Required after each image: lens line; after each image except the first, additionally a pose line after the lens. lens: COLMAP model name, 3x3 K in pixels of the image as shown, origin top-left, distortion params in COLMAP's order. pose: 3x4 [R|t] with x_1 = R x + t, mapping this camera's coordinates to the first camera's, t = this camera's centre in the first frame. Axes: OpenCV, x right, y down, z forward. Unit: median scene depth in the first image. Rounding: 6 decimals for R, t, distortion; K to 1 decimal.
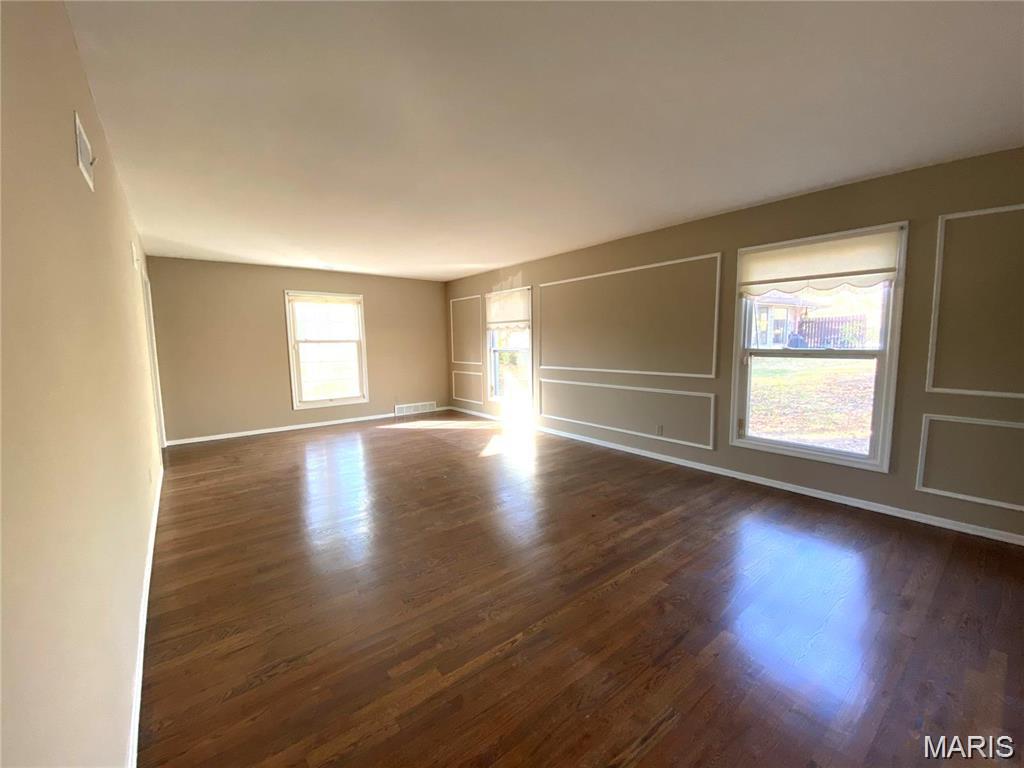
lens RADIAL K [[409.7, 0, 508.6], [0, 409.7, 383.7], [0, 0, 1]] dist [0.012940, -0.017326]
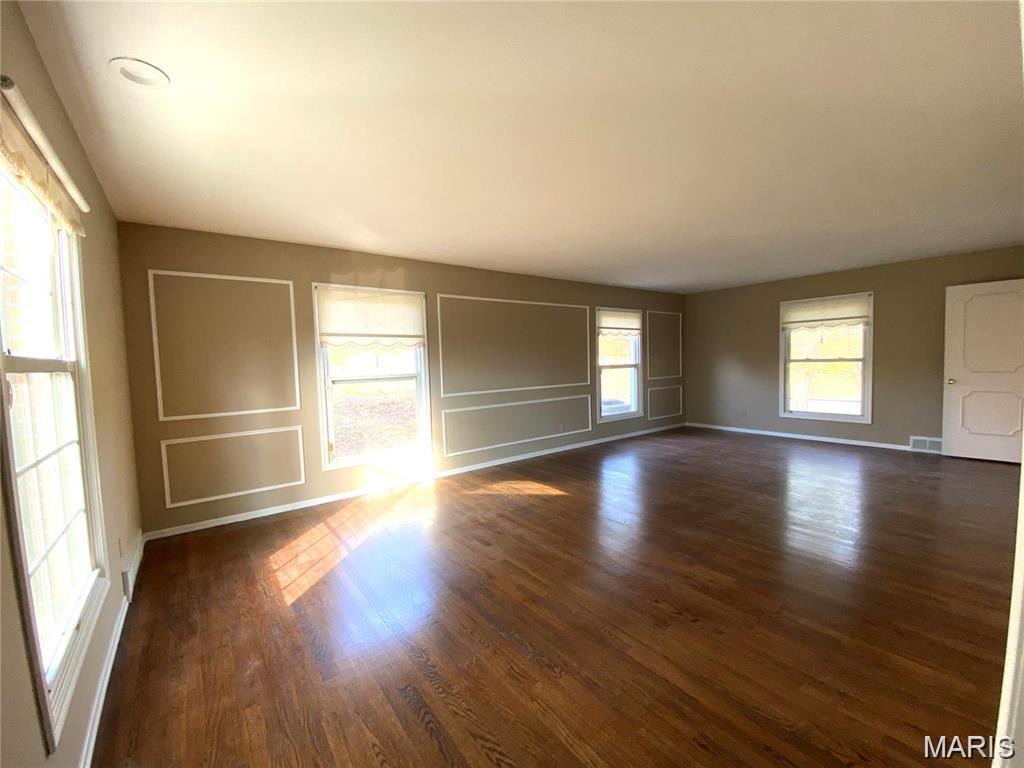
lens RADIAL K [[409.7, 0, 508.6], [0, 409.7, 383.7], [0, 0, 1]] dist [0.012940, -0.017326]
pose [[0.017615, -0.049626, 0.998613, -0.894924], [0.122935, 0.991297, 0.047094, -0.107274], [-0.992258, 0.121935, 0.023563, 1.058275]]
